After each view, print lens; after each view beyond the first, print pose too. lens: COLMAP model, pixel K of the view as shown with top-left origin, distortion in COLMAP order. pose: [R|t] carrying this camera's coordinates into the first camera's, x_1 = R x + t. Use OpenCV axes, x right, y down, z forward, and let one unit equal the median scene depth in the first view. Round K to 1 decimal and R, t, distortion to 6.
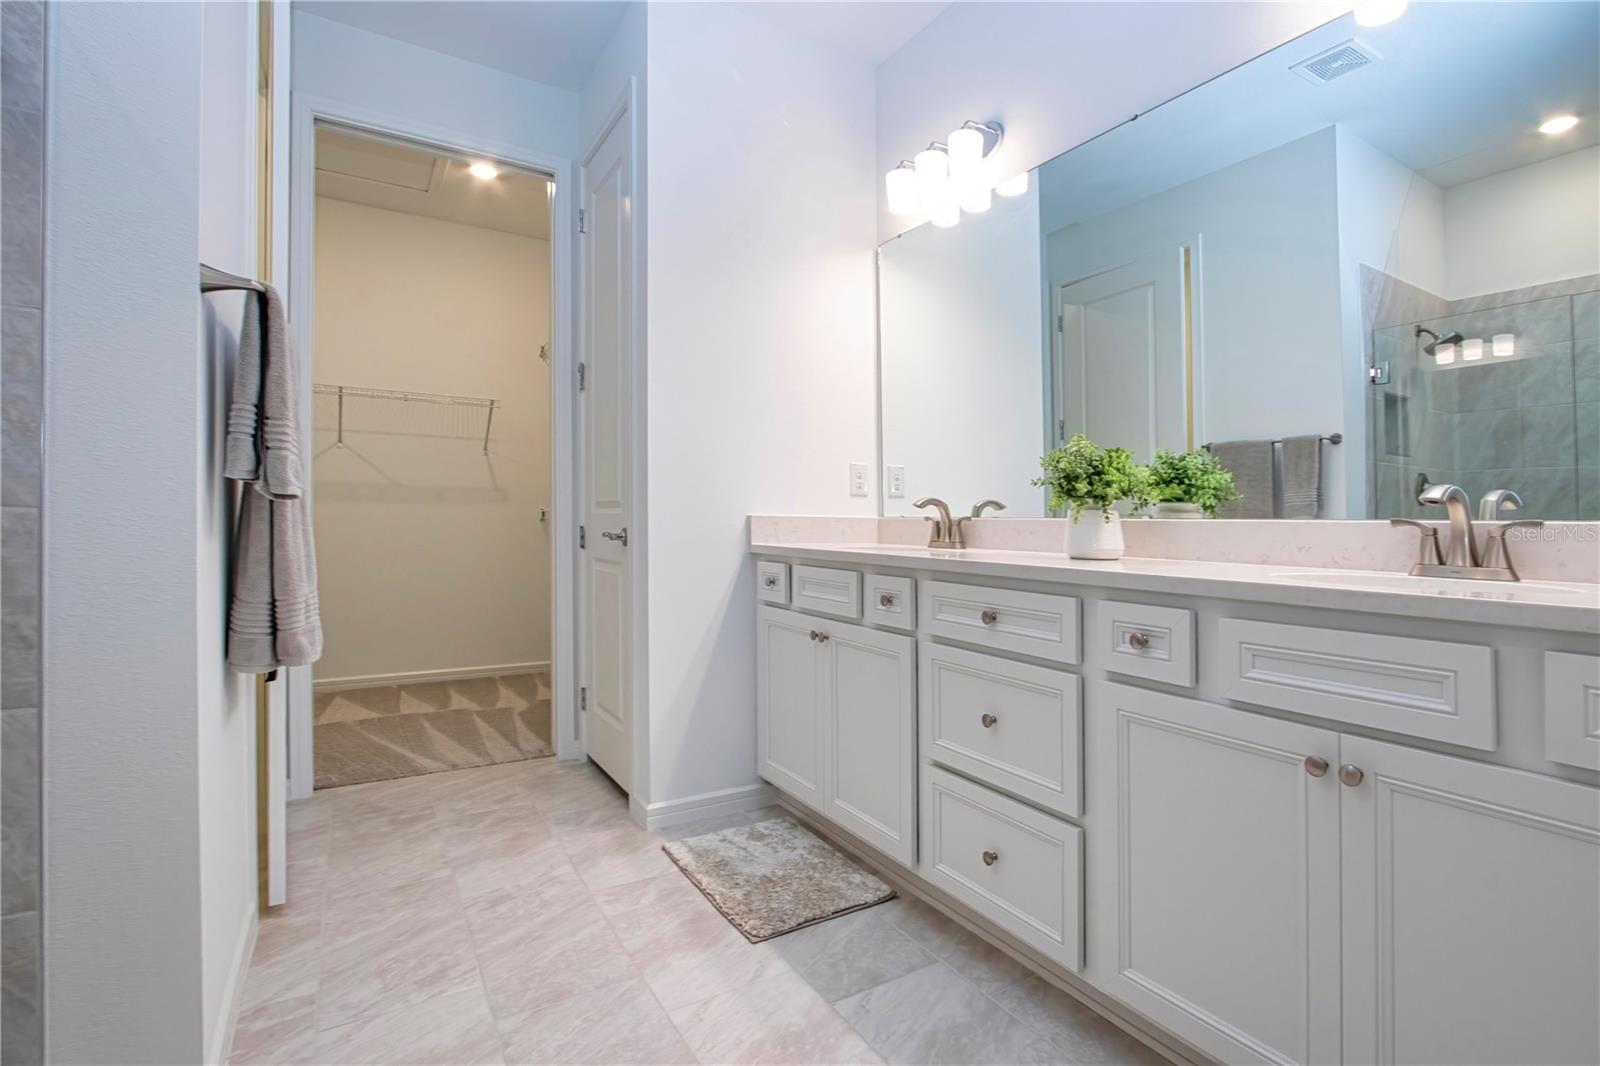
lens RADIAL K [[779.8, 0, 833.2], [0, 779.8, 541.5], [0, 0, 1]] dist [-0.005600, 0.000409]
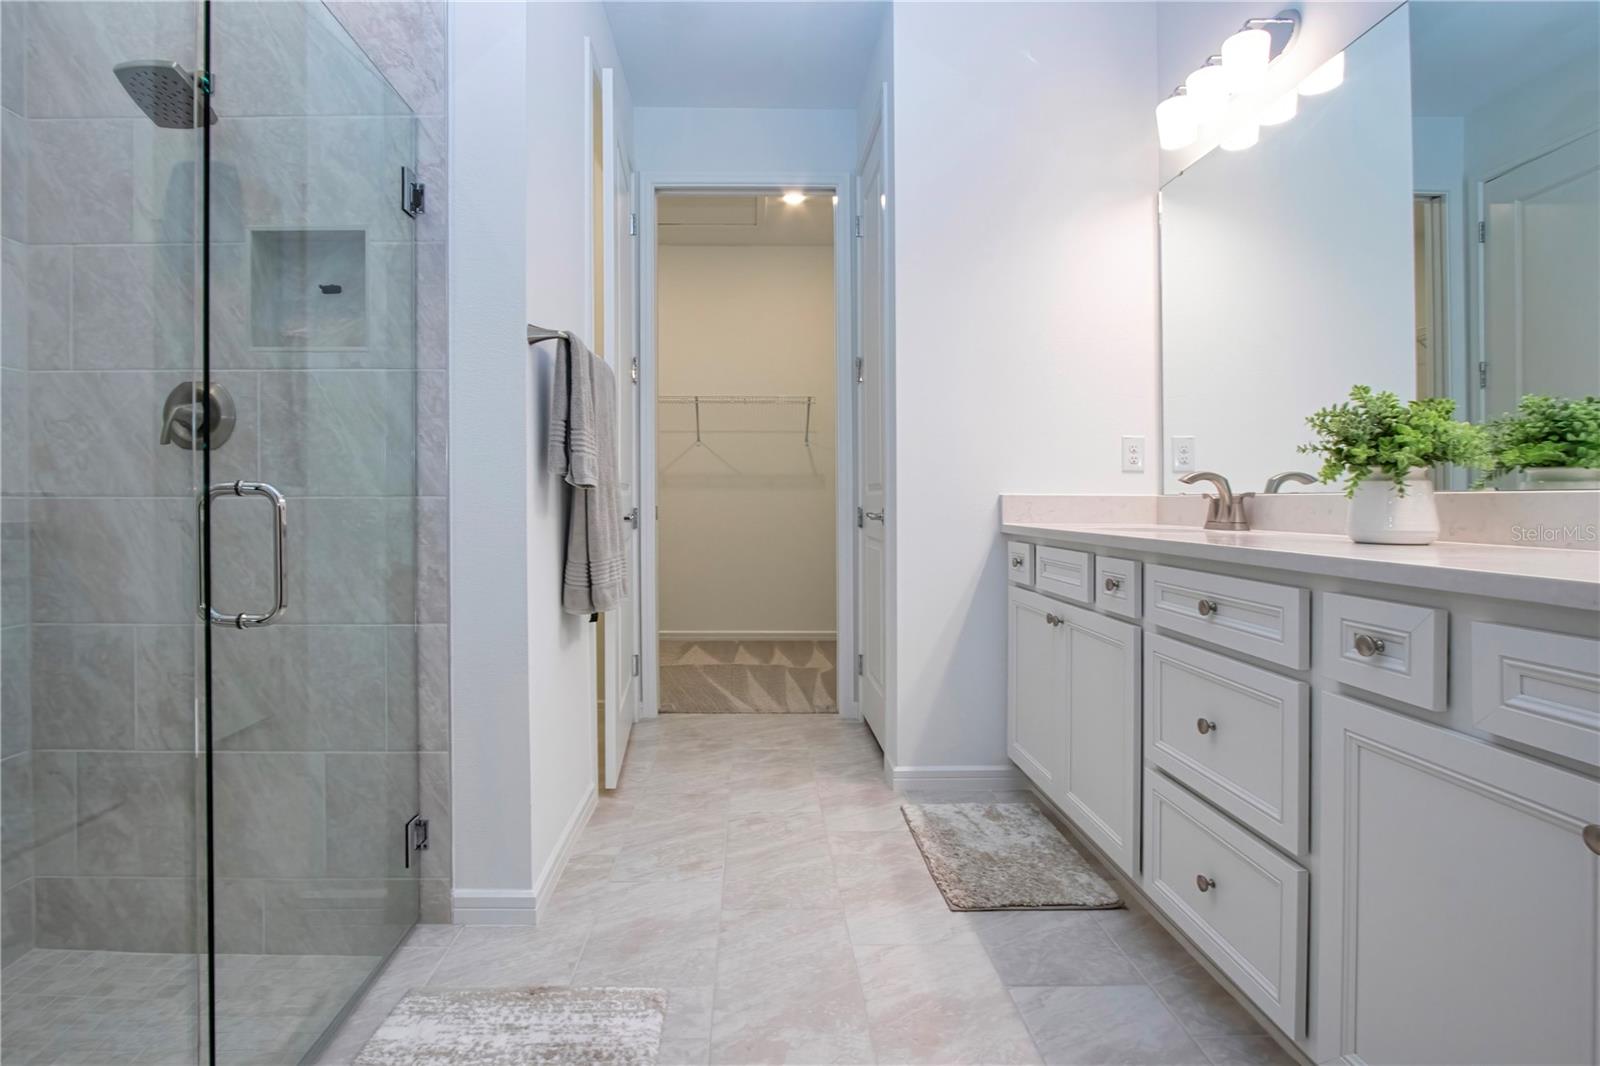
lens RADIAL K [[762.9, 0, 745.0], [0, 762.9, 539.9], [0, 0, 1]] dist [-0.001297, 0.000081]
pose [[0.847247, 0.015760, -0.530966, 0.157645], [-0.004493, 0.999737, 0.022505, 0.003685], [0.531181, -0.016681, 0.847094, 0.007067]]
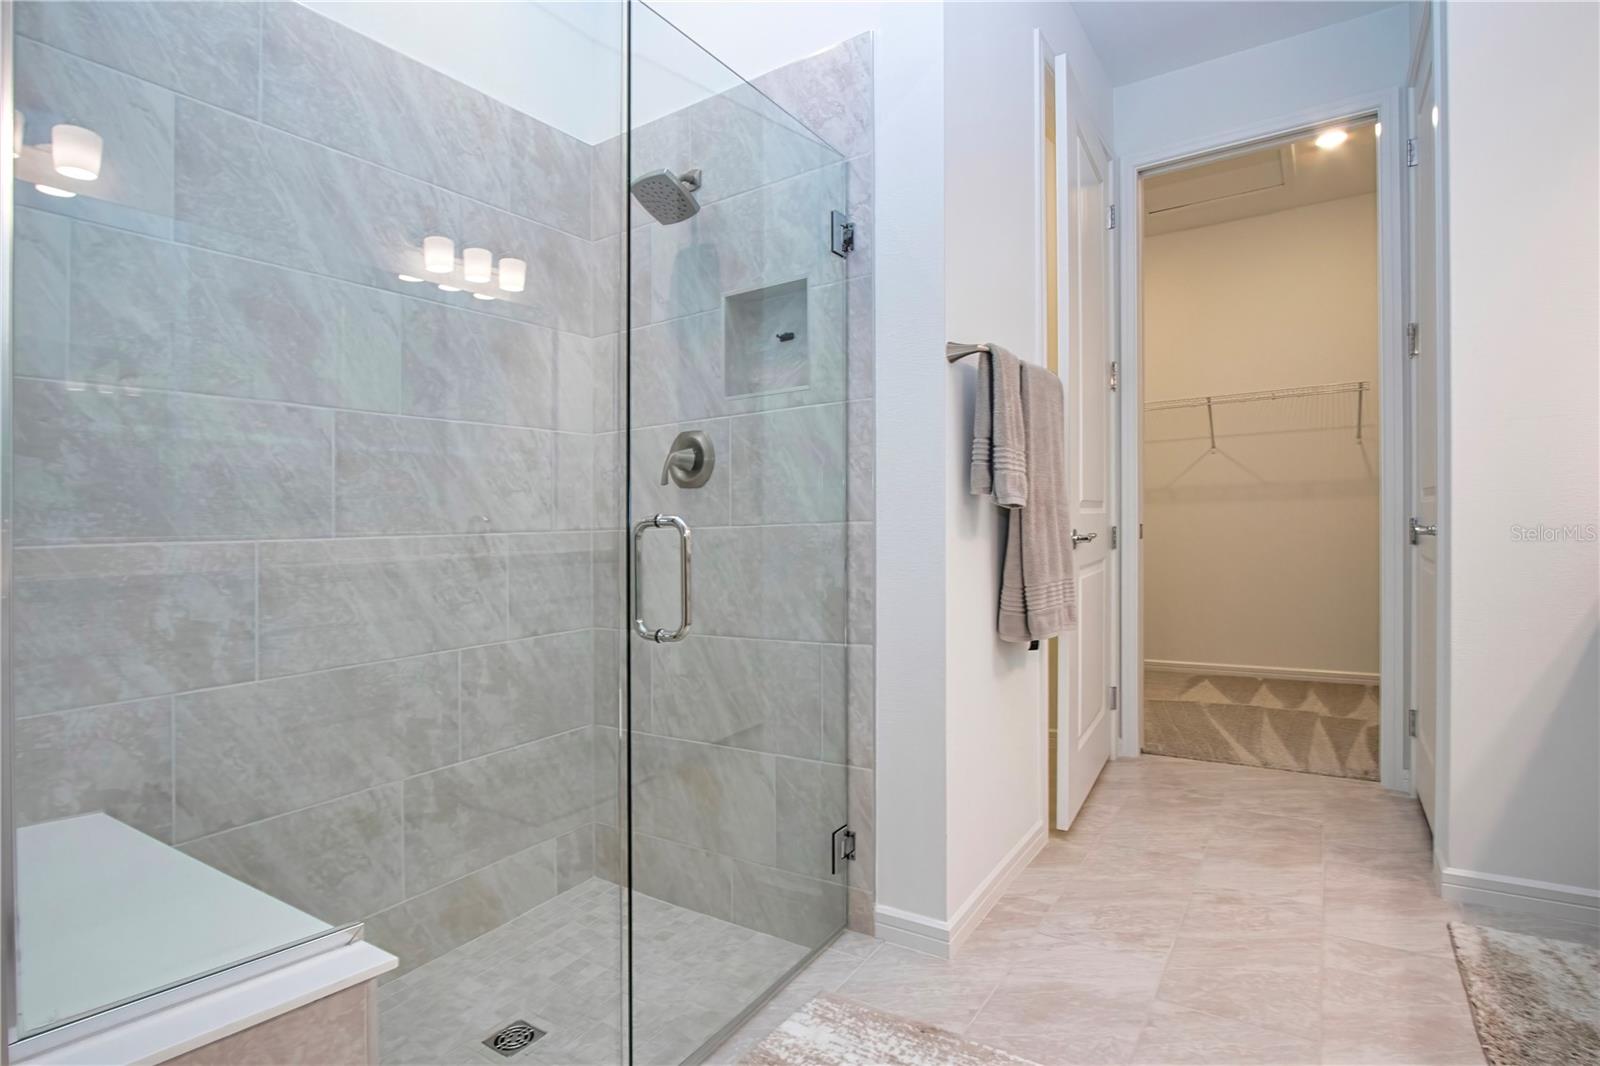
lens RADIAL K [[767.3, 0, 857.7], [0, 767.3, 562.4], [0, 0, 1]] dist [-0.007221, 0.001377]
pose [[0.456107, 0.017095, -0.889761, 0.199664], [0.010918, 0.999633, 0.024803, 0.000942], [0.889858, -0.021027, 0.455753, 0.132040]]
